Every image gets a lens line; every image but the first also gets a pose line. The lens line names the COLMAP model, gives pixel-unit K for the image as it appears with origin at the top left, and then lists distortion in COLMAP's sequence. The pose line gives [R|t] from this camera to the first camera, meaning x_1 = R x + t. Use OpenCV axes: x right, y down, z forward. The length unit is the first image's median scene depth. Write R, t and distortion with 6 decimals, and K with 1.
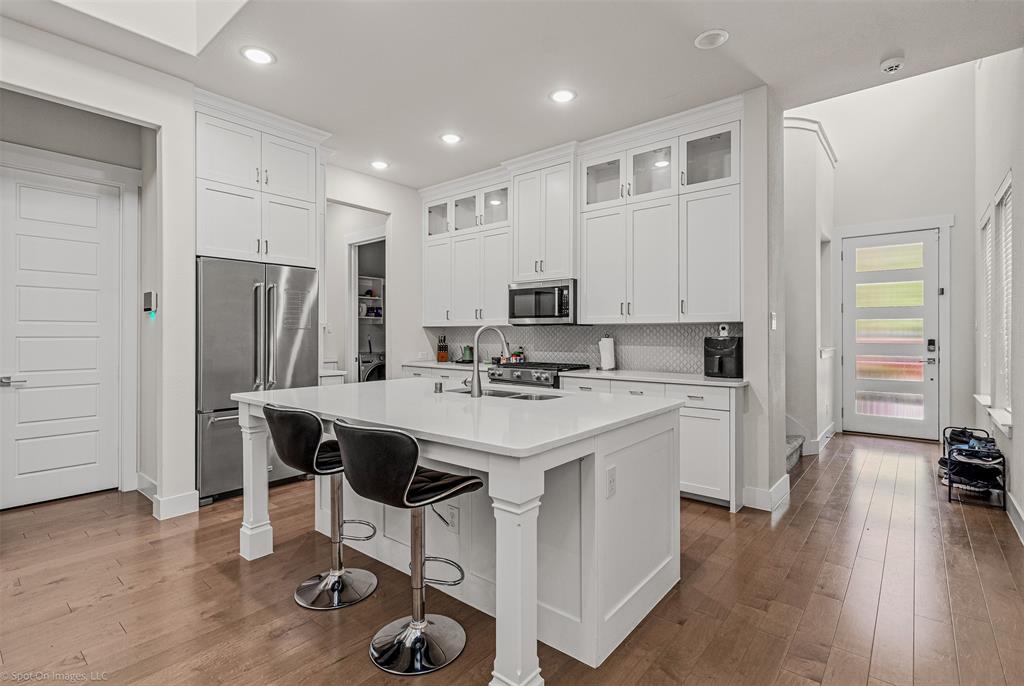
lens RADIAL K [[484.7, 0, 512.3], [0, 484.7, 336.0], [0, 0, 1]] dist [-0.002768, -0.000864]
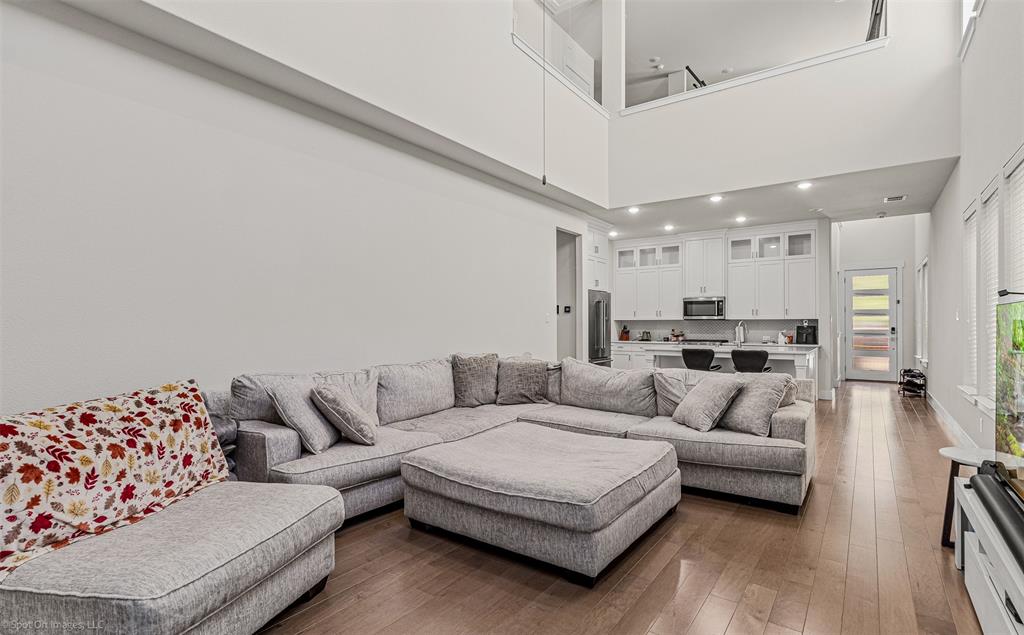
lens RADIAL K [[493.1, 0, 511.8], [0, 493.1, 324.2], [0, 0, 1]] dist [0.001211, 0.000204]
pose [[0.997520, 0.001689, 0.070357, -0.829234], [-0.001219, 0.999977, -0.006723, 0.009232], [-0.070367, 0.006621, 0.997499, -0.898591]]
